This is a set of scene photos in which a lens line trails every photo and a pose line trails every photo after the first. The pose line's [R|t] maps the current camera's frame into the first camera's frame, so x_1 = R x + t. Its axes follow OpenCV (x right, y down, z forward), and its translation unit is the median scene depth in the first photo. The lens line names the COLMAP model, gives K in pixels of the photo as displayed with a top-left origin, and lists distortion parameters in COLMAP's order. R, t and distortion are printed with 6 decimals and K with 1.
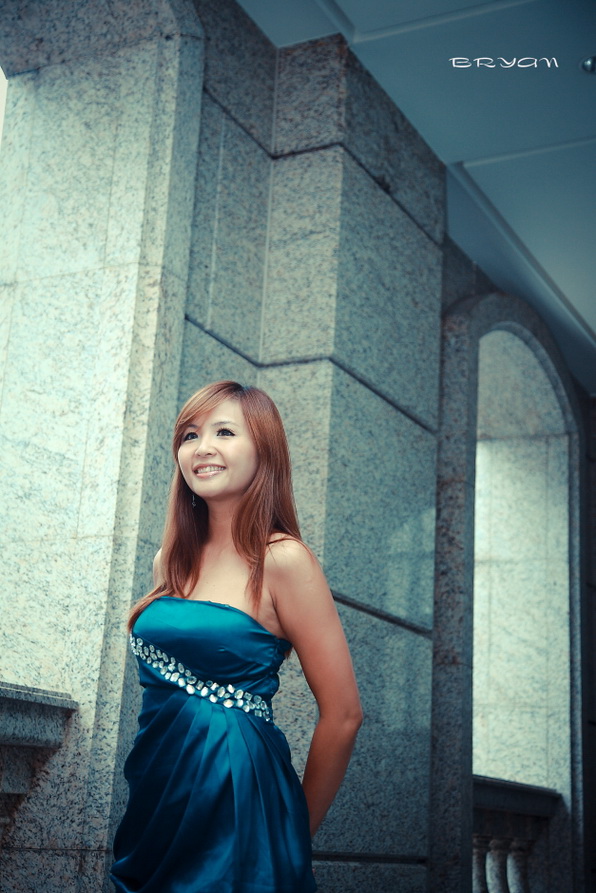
lens RADIAL K [[1320.6, 0, 298.0], [0, 1320.6, 446.5], [0, 0, 1]] dist [0.162211, 0.028228]
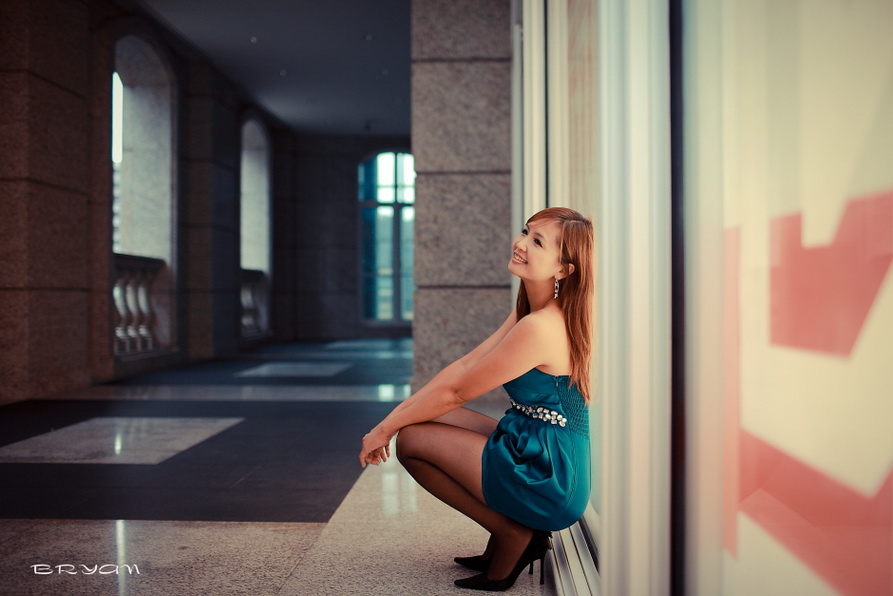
lens RADIAL K [[860.4, 0, 446.5], [0, 860.4, 298.0], [0, 0, 1]] dist [-0.110543, 0.139075]
pose [[0.908502, -0.064826, 0.412822, -0.393912], [-0.059191, 0.957970, 0.280694, -0.415352], [-0.413668, -0.279446, 0.866481, -1.445833]]
